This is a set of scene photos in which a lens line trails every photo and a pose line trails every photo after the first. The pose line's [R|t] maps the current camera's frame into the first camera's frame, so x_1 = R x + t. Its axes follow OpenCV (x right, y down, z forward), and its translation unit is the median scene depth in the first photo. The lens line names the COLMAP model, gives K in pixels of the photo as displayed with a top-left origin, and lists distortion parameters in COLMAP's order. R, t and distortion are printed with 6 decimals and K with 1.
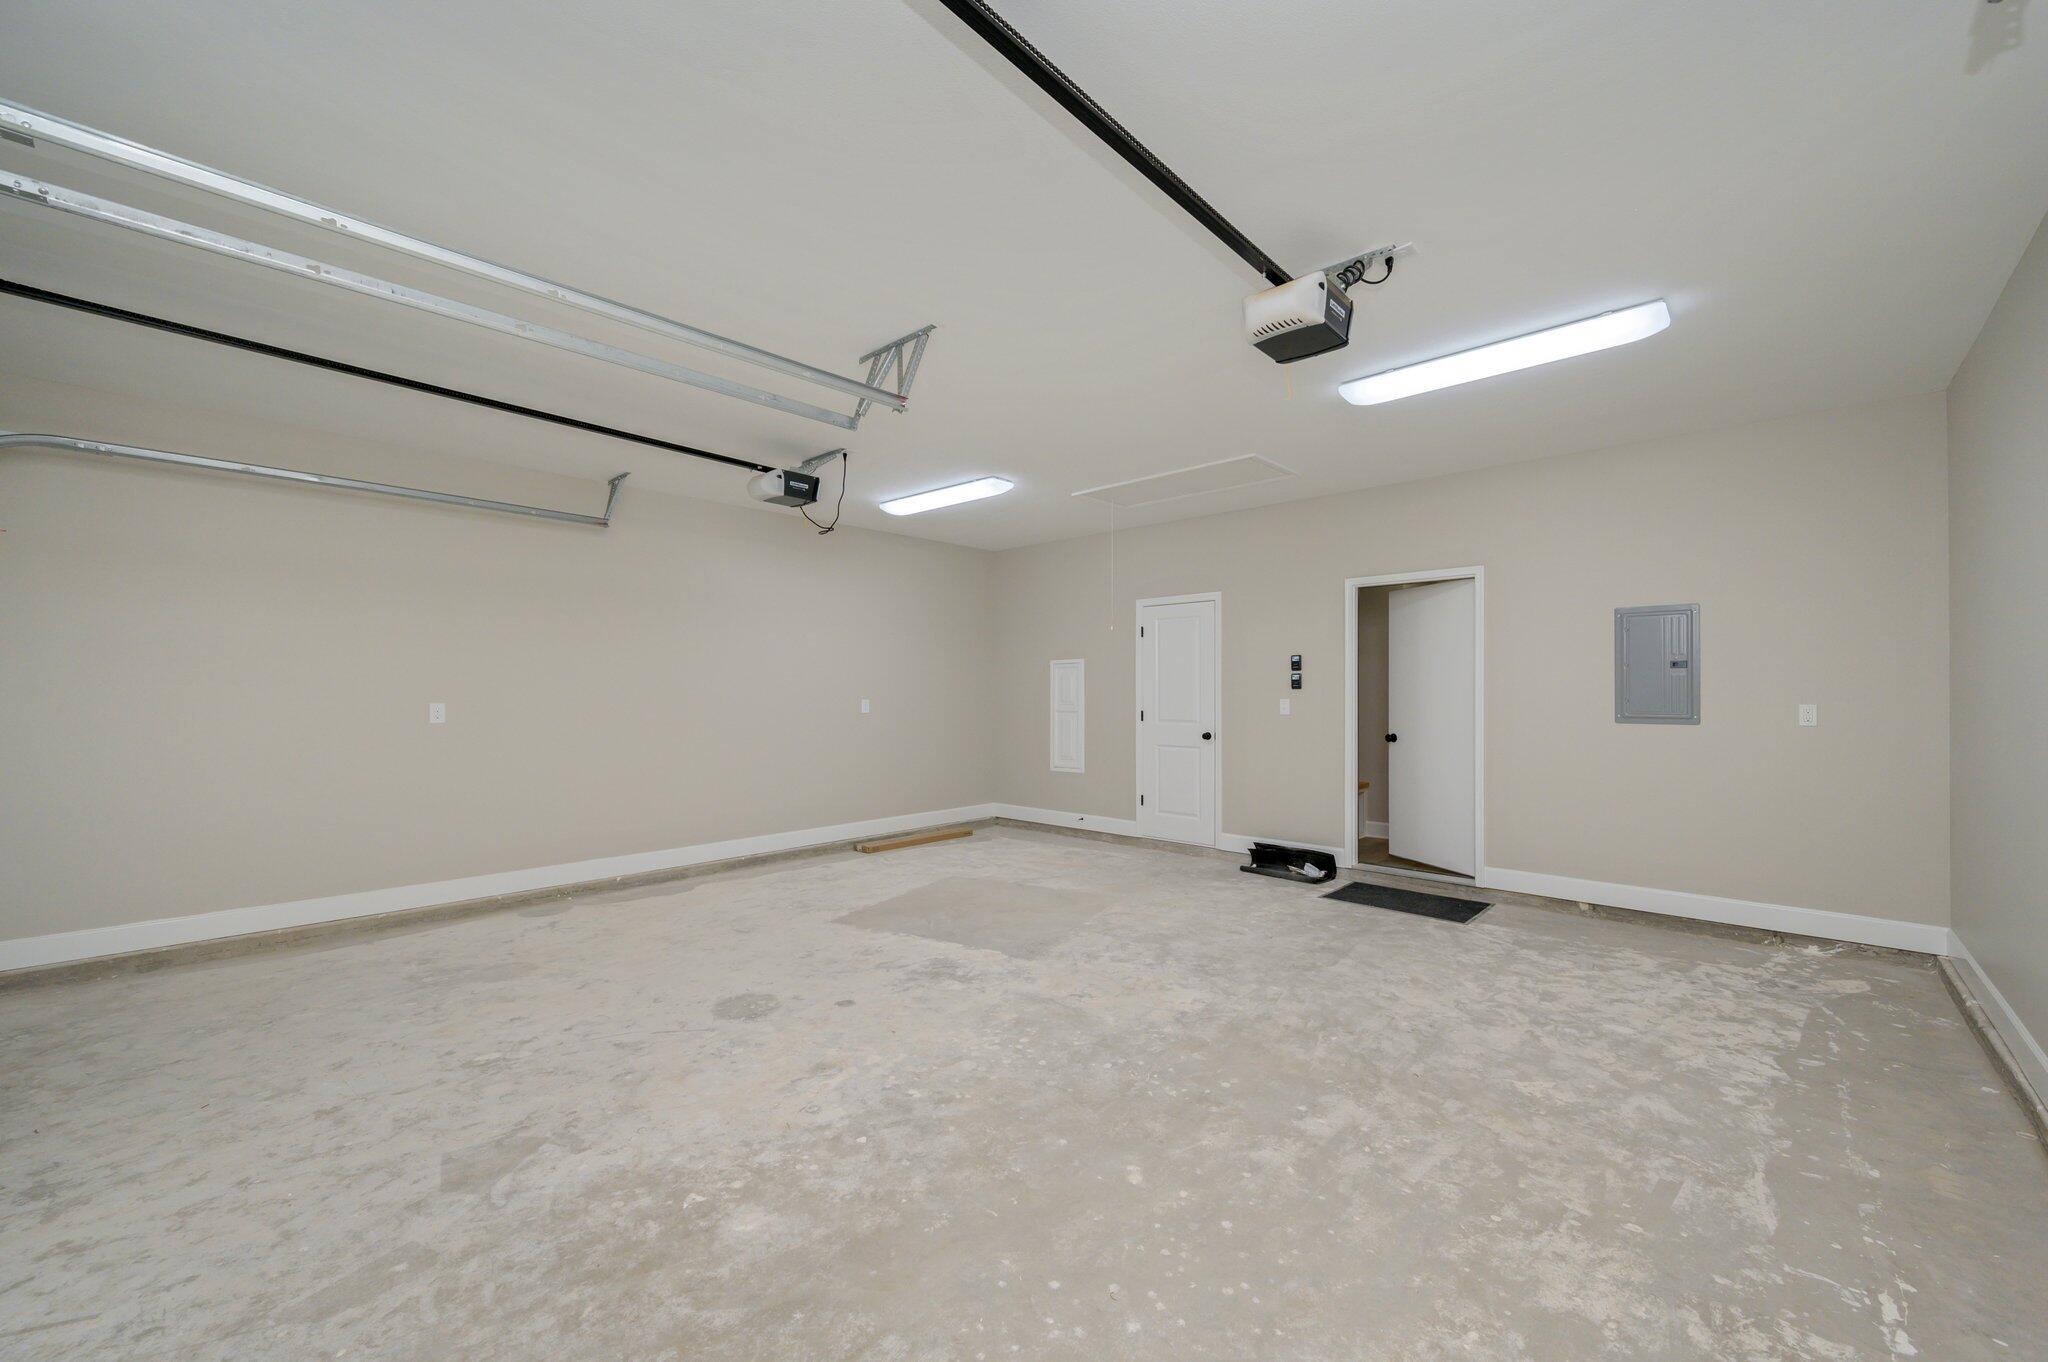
lens RADIAL K [[810.6, 0, 1016.1], [0, 810.6, 680.6], [0, 0, 1]] dist [-0.000286, 0.000533]
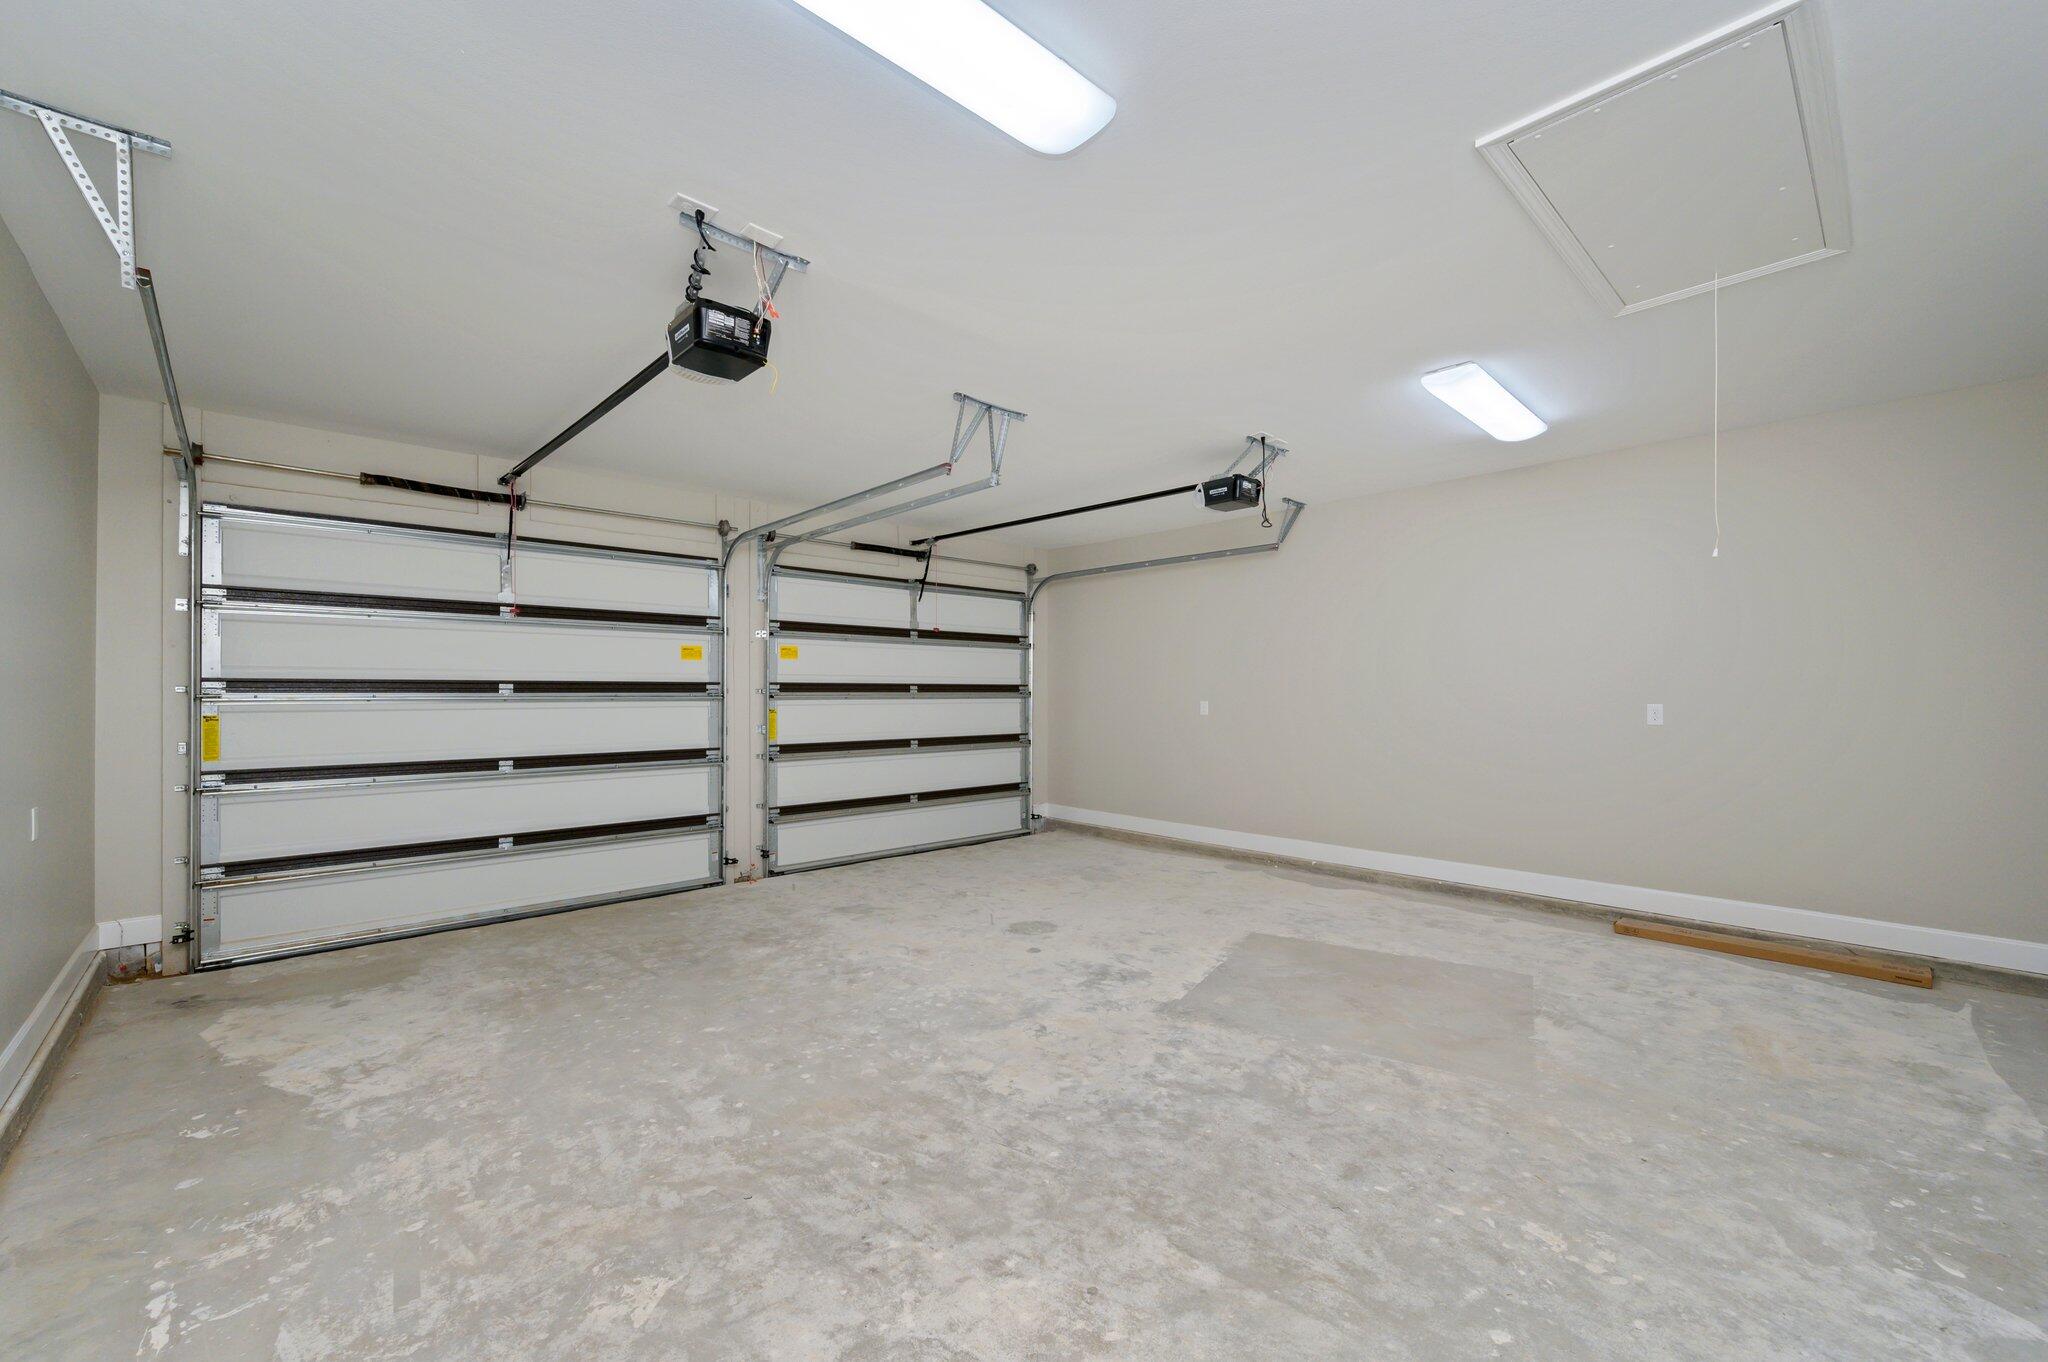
lens RADIAL K [[810.6, 0, 1016.1], [0, 810.6, 680.6], [0, 0, 1]] dist [-0.000286, 0.000533]
pose [[-0.064080, -0.016498, -0.997808, 1.211500], [0.016016, 0.999718, -0.017558, 0.019480], [0.997816, -0.017106, -0.063798, 1.274861]]
